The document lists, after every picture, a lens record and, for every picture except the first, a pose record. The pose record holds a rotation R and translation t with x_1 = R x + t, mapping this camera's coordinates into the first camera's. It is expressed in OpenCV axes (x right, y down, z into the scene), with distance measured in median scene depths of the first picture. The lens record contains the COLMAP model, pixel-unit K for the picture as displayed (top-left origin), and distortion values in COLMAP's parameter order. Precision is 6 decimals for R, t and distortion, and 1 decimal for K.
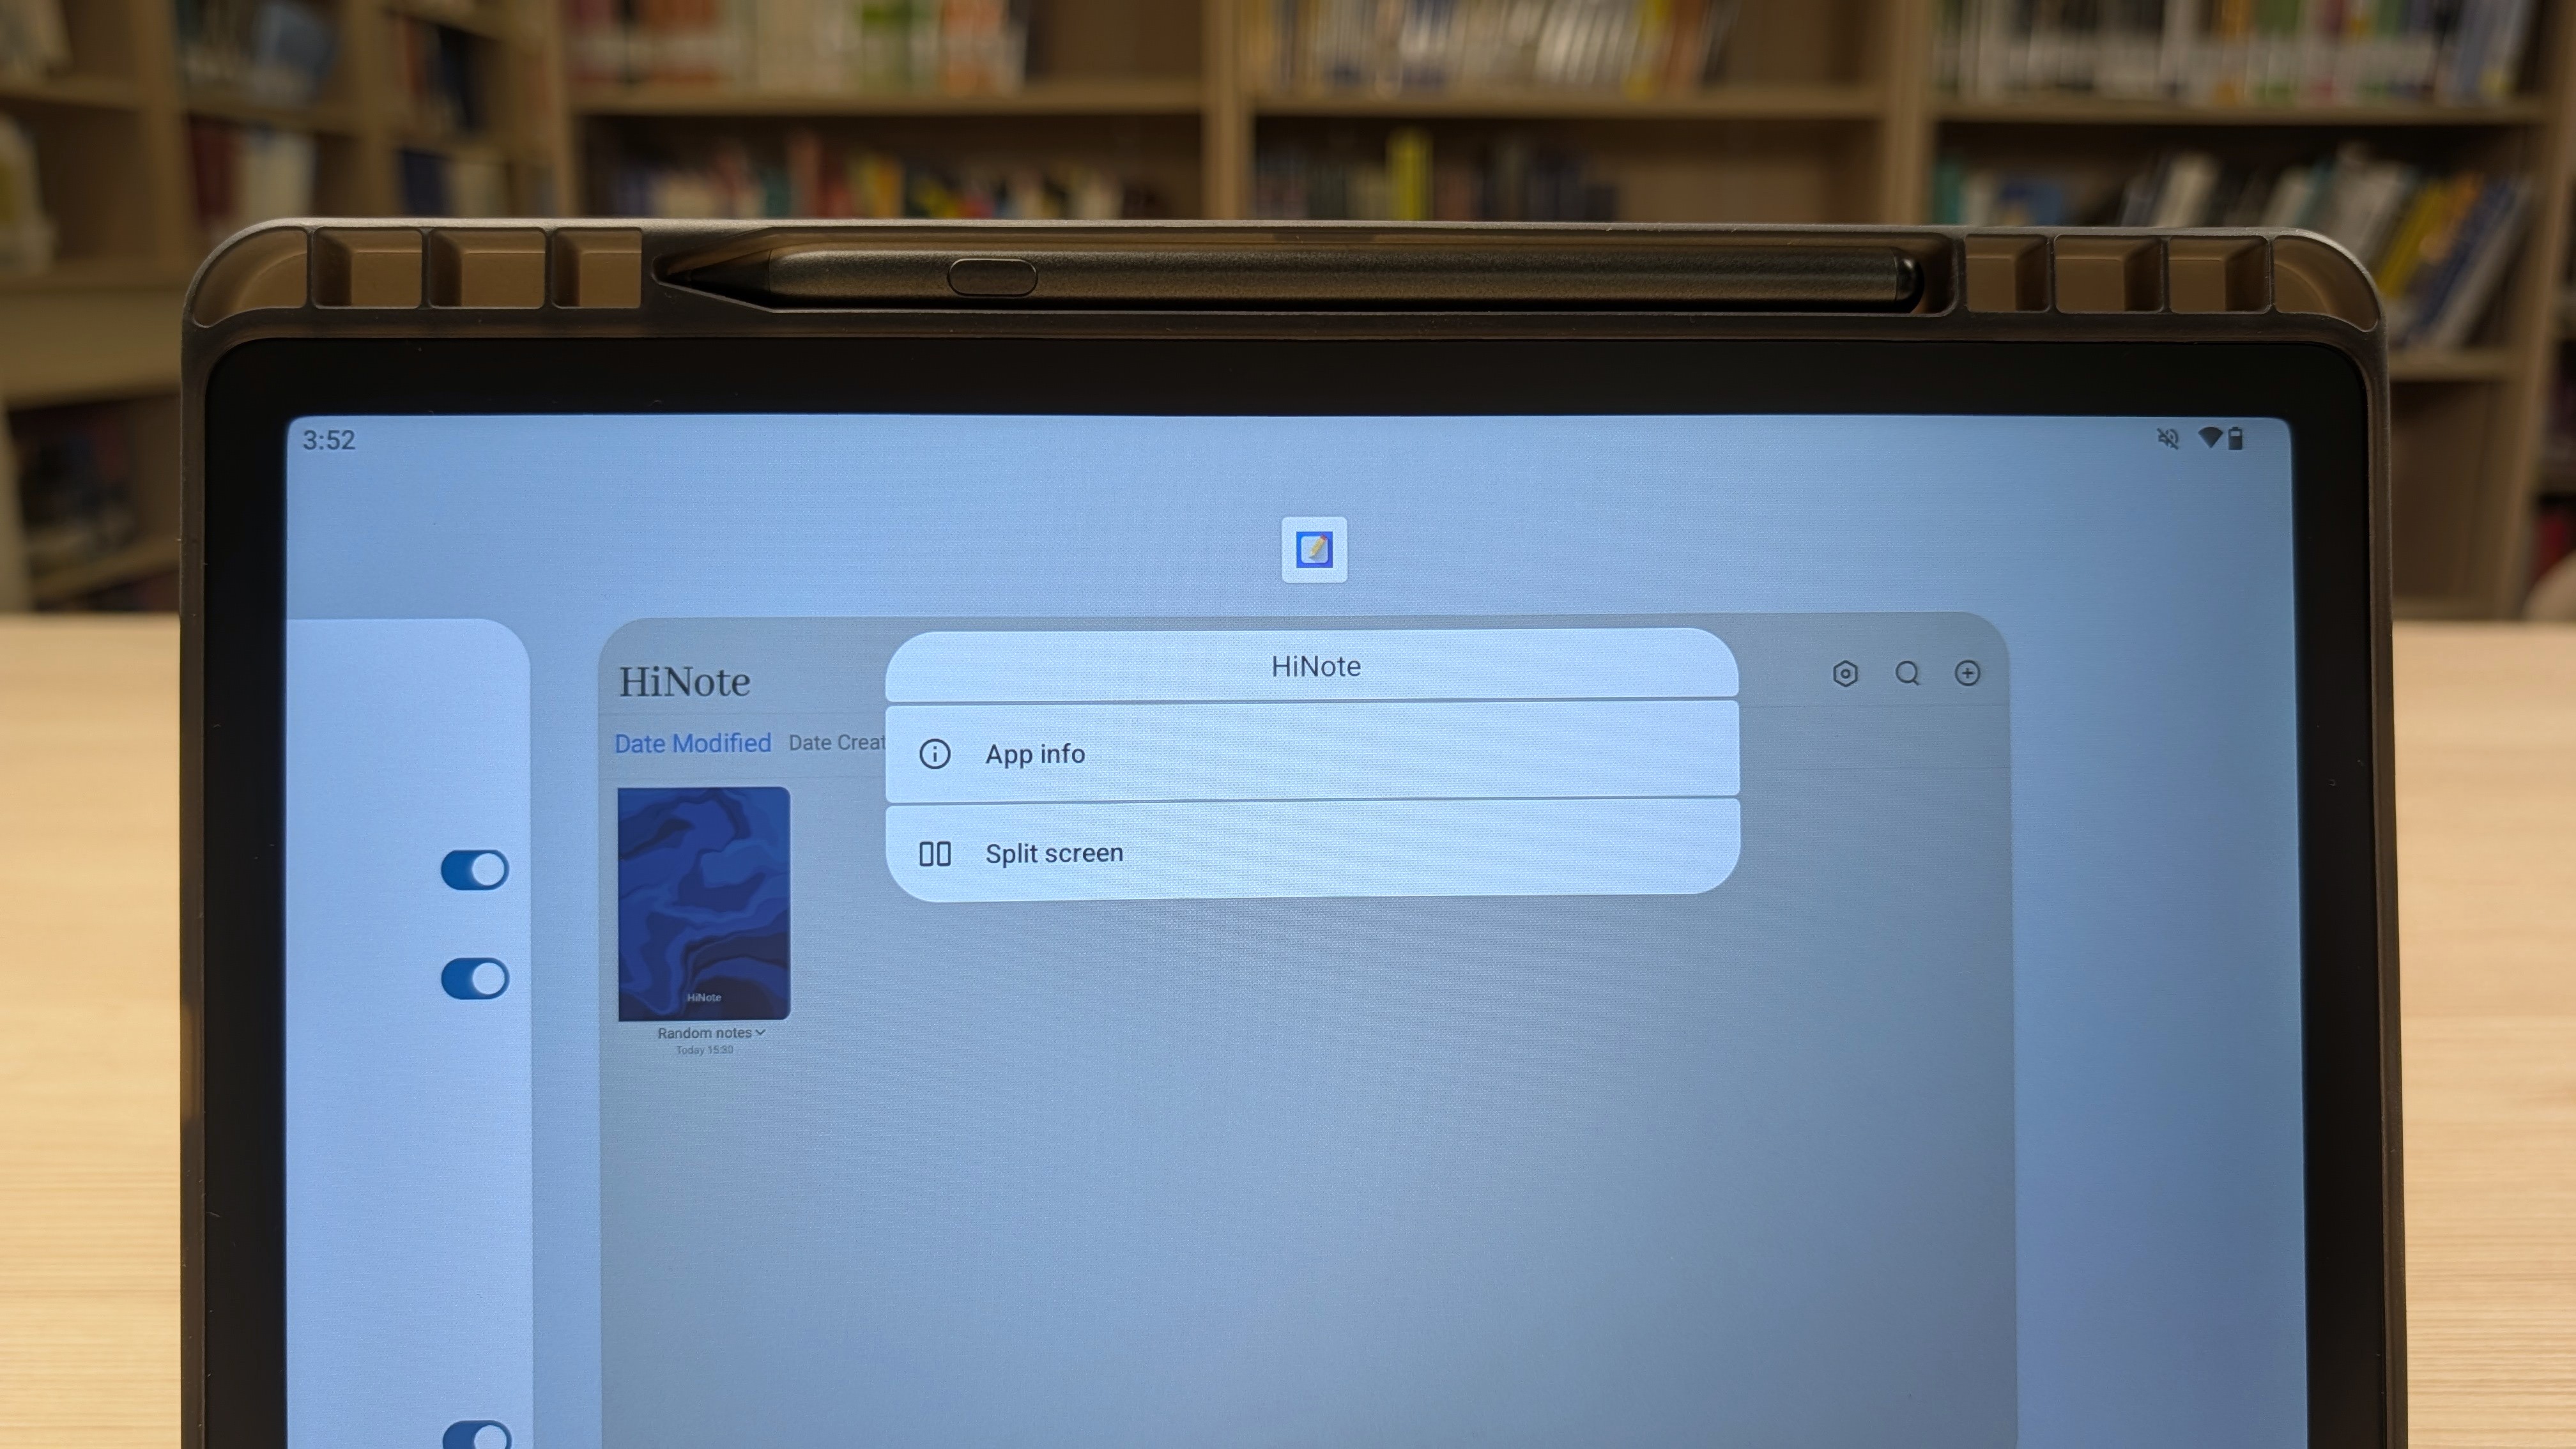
lens RADIAL K [[1985.3, 0, 1290.3], [0, 1985.3, 705.4], [0, 0, 1]] dist [-0.007842, -0.006494]
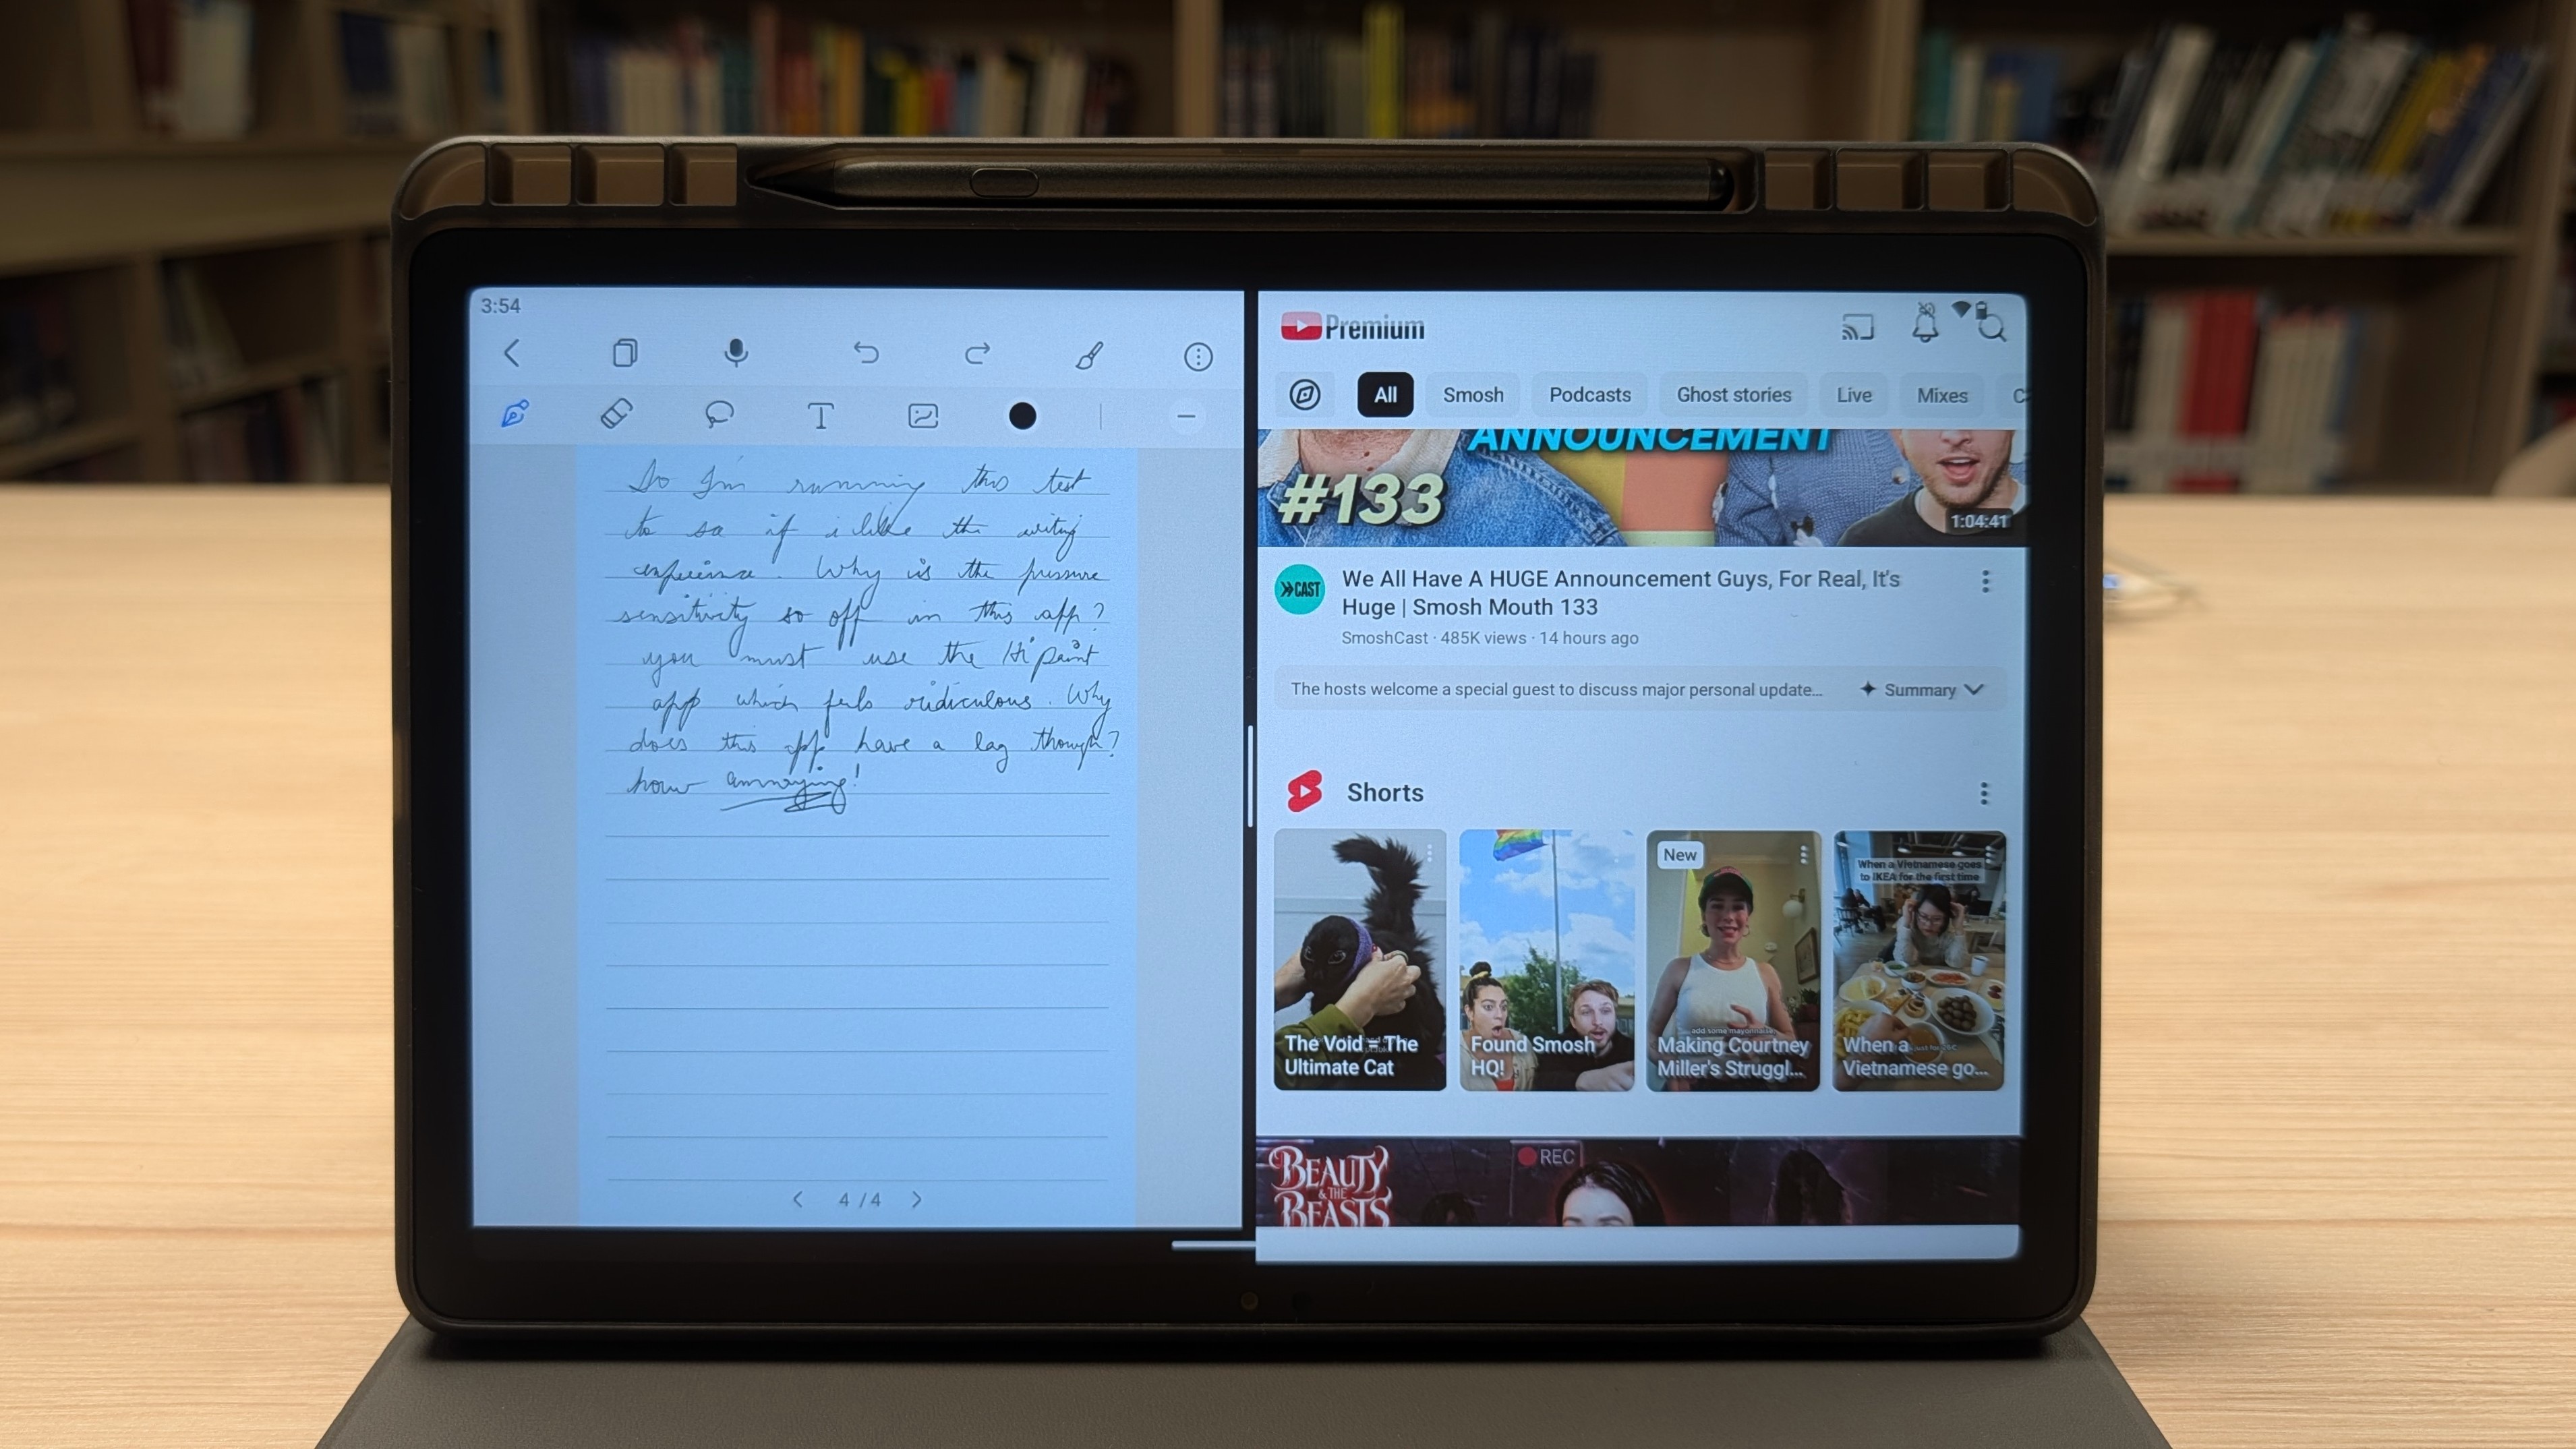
lens RADIAL K [[2045.9, 0, 1261.3], [0, 2045.9, 679.1], [0, 0, 1]] dist [0.018224, -0.000576]
pose [[0.999999, 0.001611, -0.000143, 0.017047], [-0.001604, 0.999215, 0.039592, 0.052188], [0.000207, -0.039592, 0.999216, -0.331814]]
